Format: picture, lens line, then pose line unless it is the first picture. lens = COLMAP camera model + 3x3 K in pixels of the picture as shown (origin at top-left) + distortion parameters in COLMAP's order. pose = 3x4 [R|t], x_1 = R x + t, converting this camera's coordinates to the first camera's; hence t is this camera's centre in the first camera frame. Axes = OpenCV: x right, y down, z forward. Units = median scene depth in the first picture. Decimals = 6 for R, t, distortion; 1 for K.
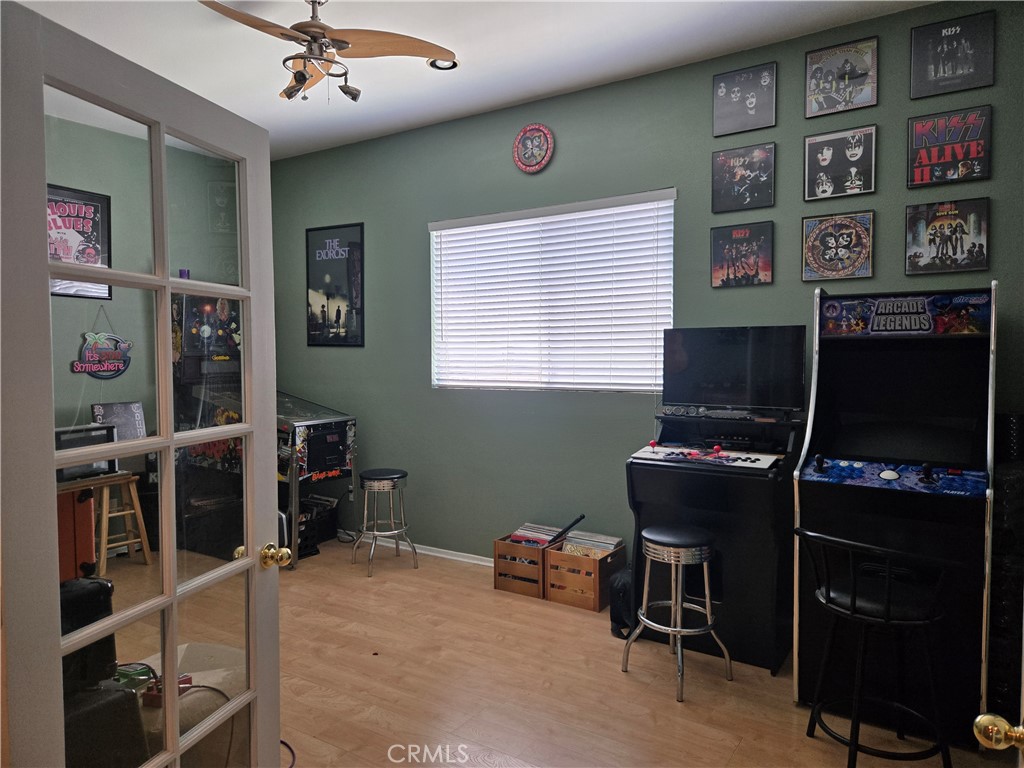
lens RADIAL K [[686.4, 0, 515.7], [0, 686.4, 385.9], [0, 0, 1]] dist [0.074964, -0.061966]
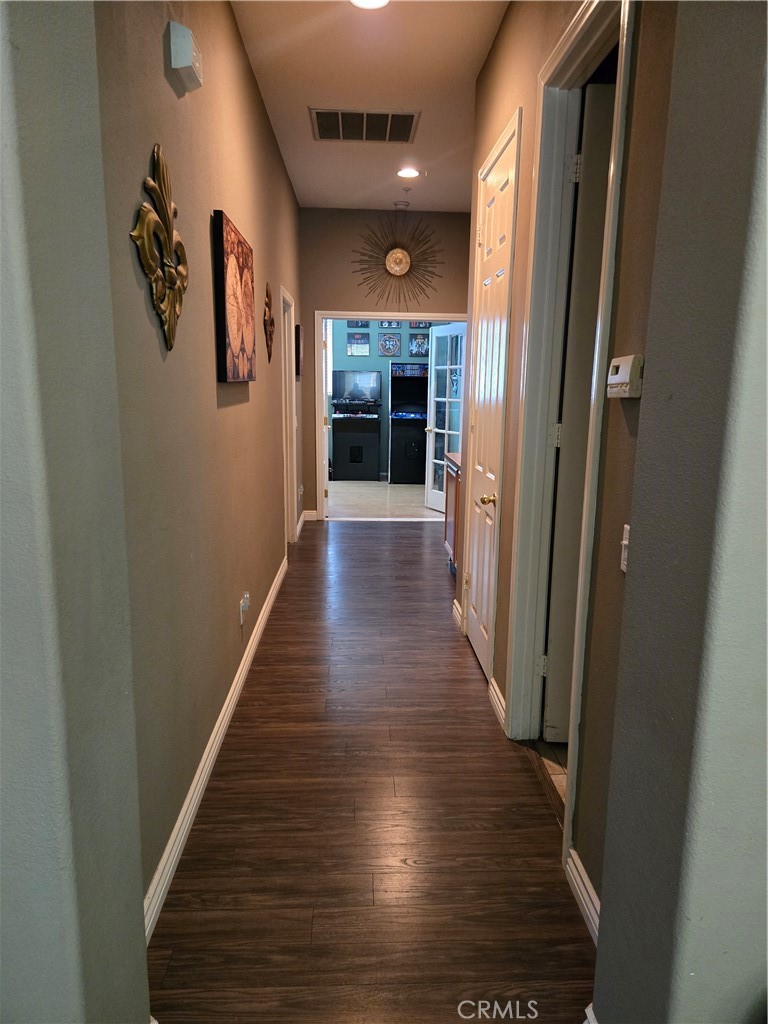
lens RADIAL K [[686.4, 0, 388.1], [0, 686.4, 512.9], [0, 0, 1]] dist [0.074964, -0.061966]
pose [[0.813632, -0.093900, 0.573748, -1.388938], [0.008611, 0.988709, 0.149602, 0.076099], [-0.581317, -0.116780, 0.805253, -1.553584]]
